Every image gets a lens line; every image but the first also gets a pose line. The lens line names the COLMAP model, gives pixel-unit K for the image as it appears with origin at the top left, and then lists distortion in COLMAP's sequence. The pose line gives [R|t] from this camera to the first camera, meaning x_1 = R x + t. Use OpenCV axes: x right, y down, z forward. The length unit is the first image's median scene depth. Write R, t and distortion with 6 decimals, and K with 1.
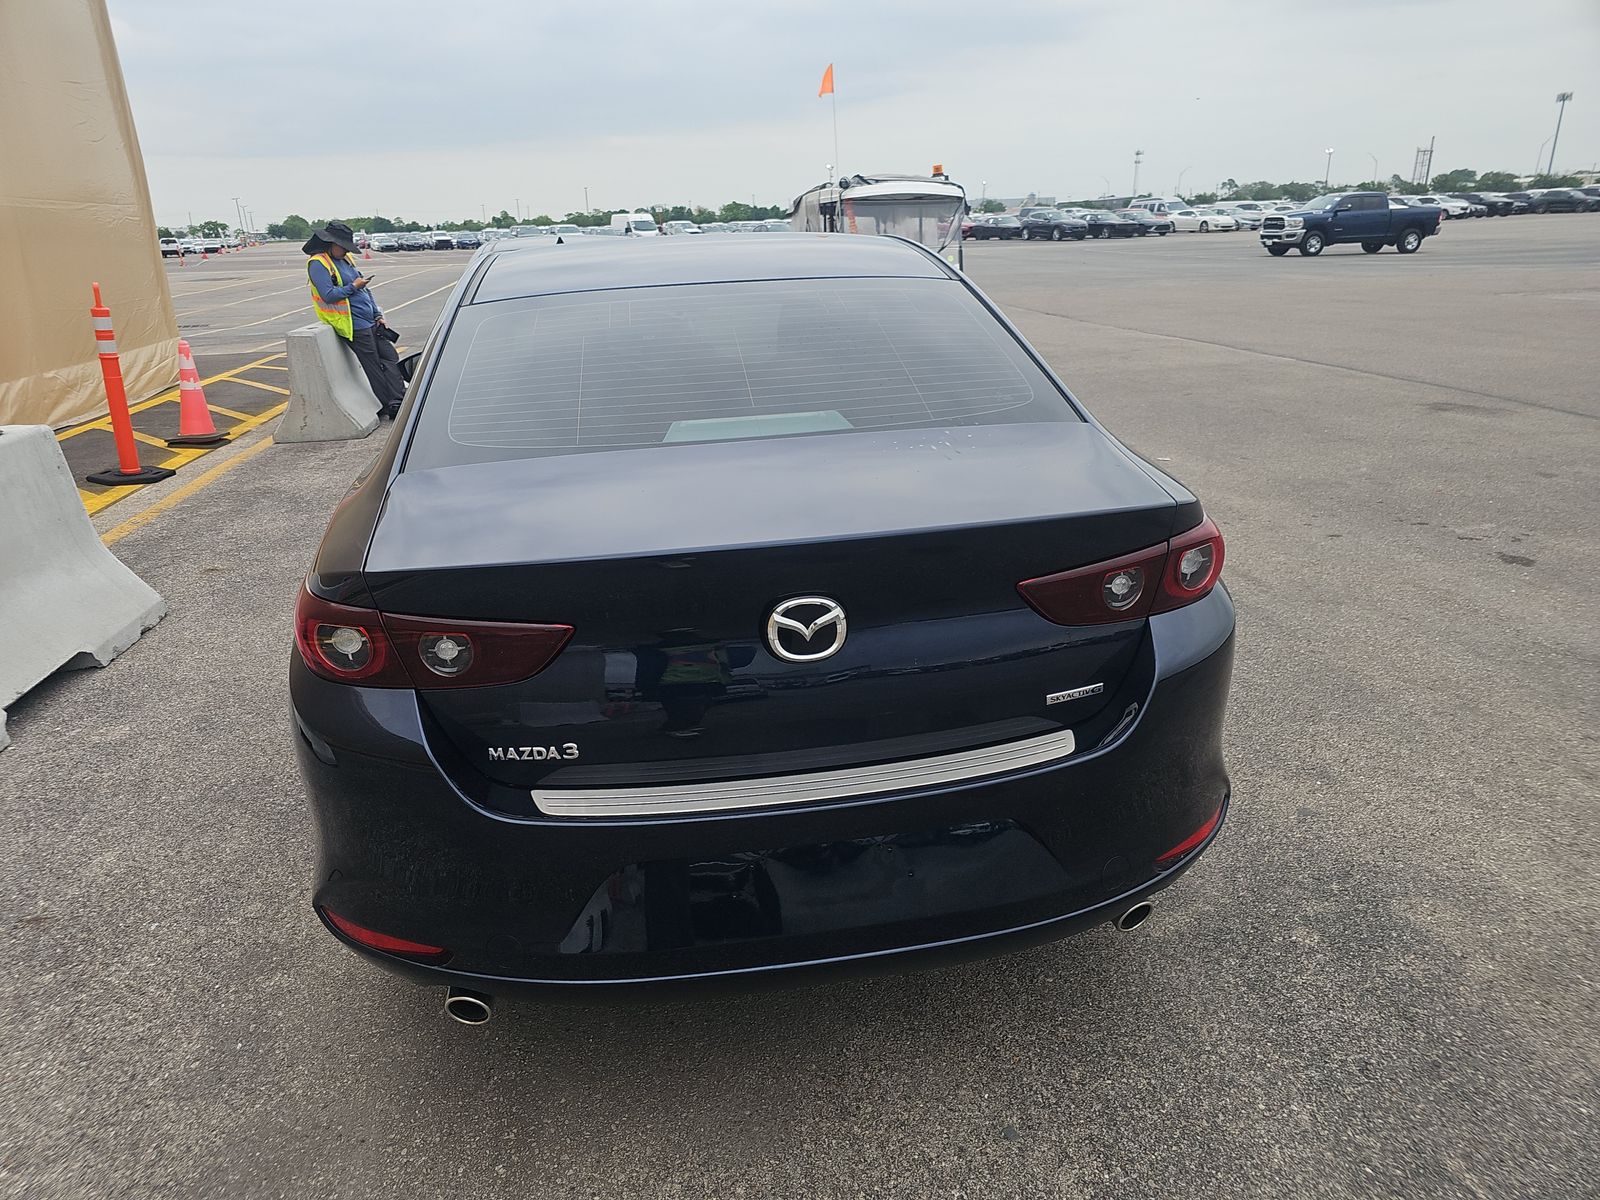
lens RADIAL K [[1027.3, 0, 782.8], [0, 1027.3, 601.3], [0, 0, 1]] dist [0.026439, -0.000722]
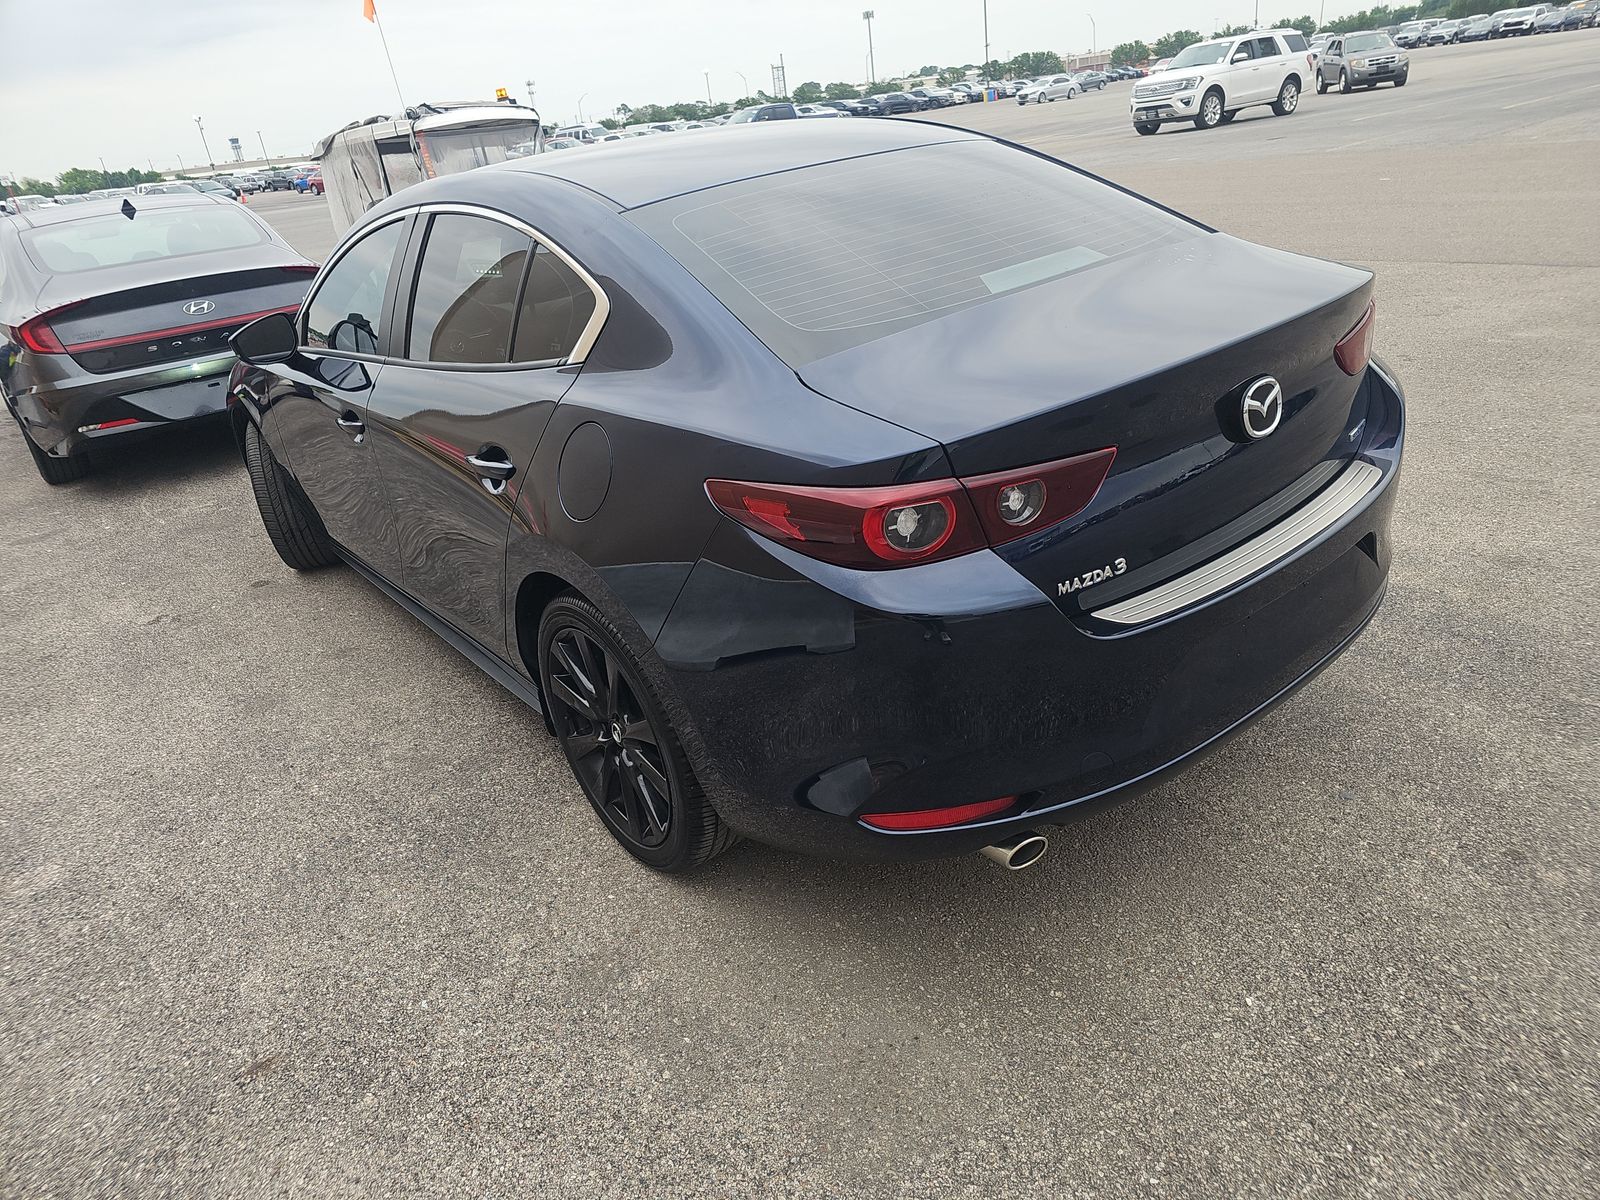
lens RADIAL K [[1040.0, 0, 781.4], [0, 1040.0, 592.8], [0, 0, 1]] dist [0.033645, -0.005806]
pose [[0.864740, -0.271705, 0.422375, -0.330105], [0.254532, 0.962107, 0.097793, -0.008372], [-0.432941, 0.022942, 0.901130, 0.056036]]
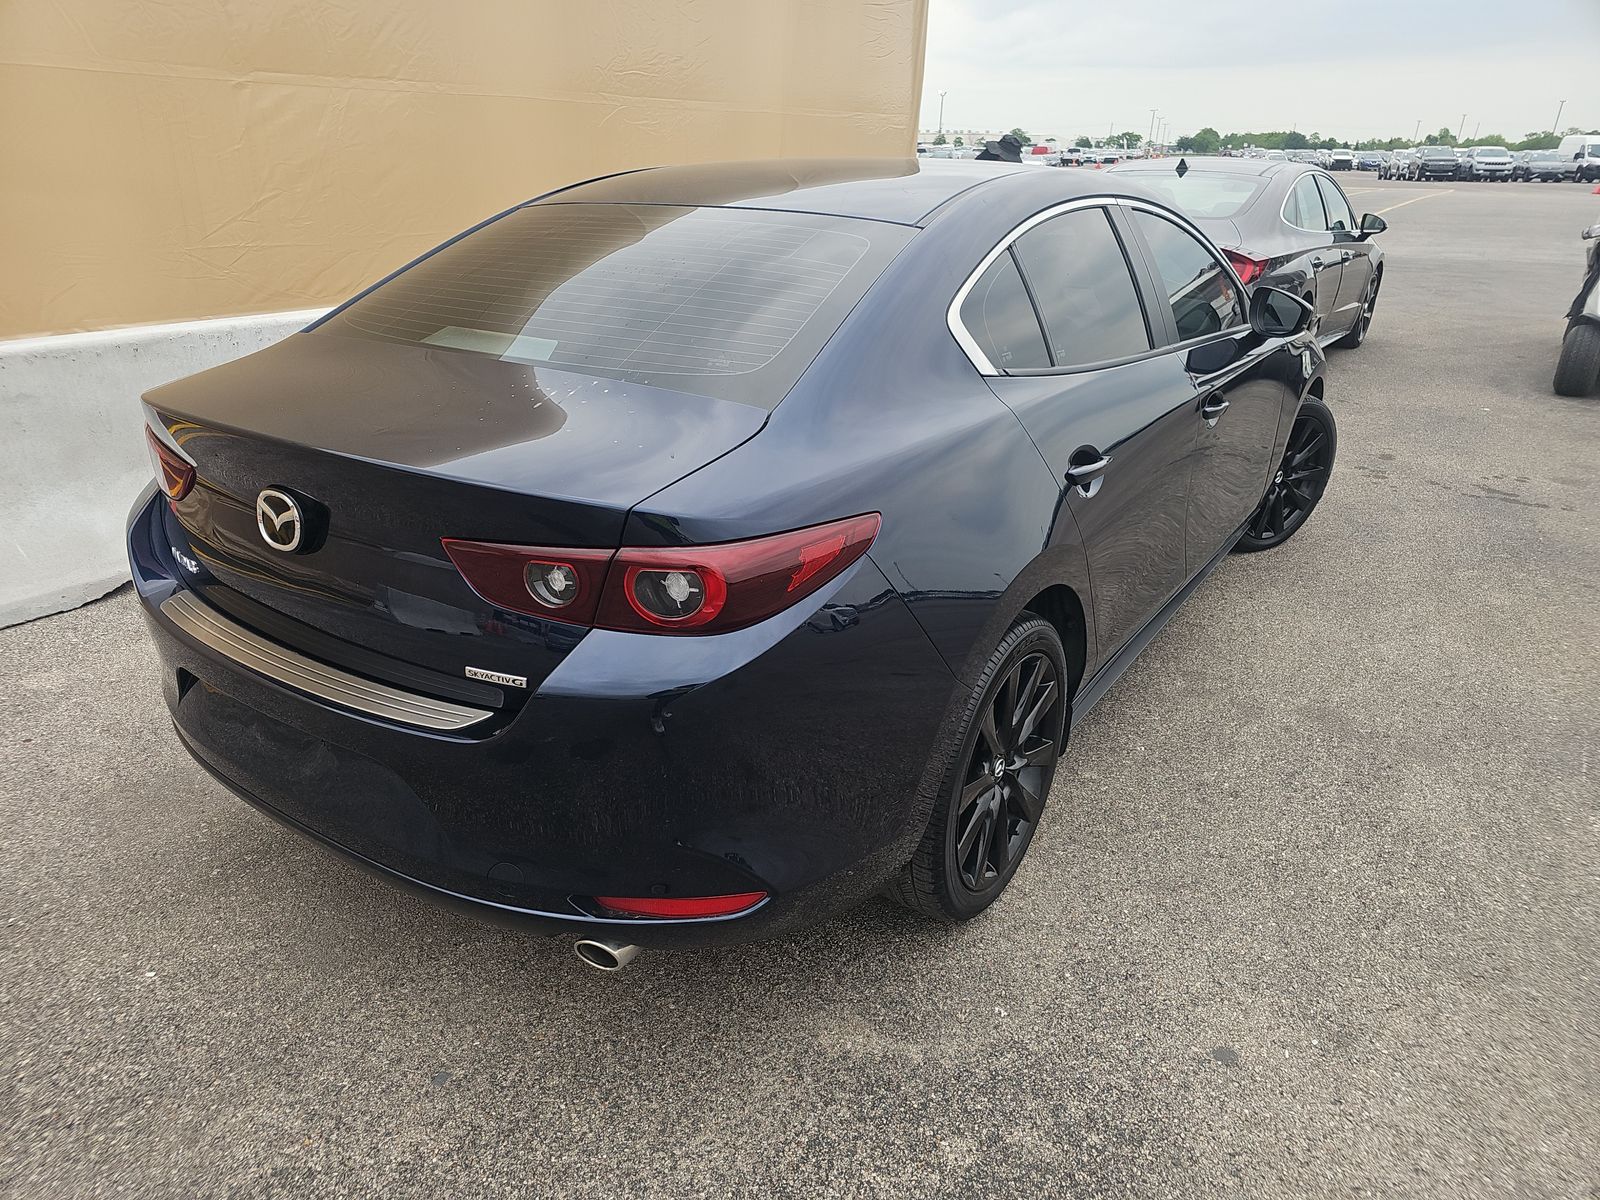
lens RADIAL K [[1043.7, 0, 824.4], [0, 1043.7, 604.7], [0, 0, 1]] dist [0.024902, -0.003722]
pose [[0.736030, 0.309698, -0.601952, 0.377793], [-0.268576, 0.949830, 0.160279, -0.072911], [0.621391, 0.043700, 0.782281, 0.161235]]
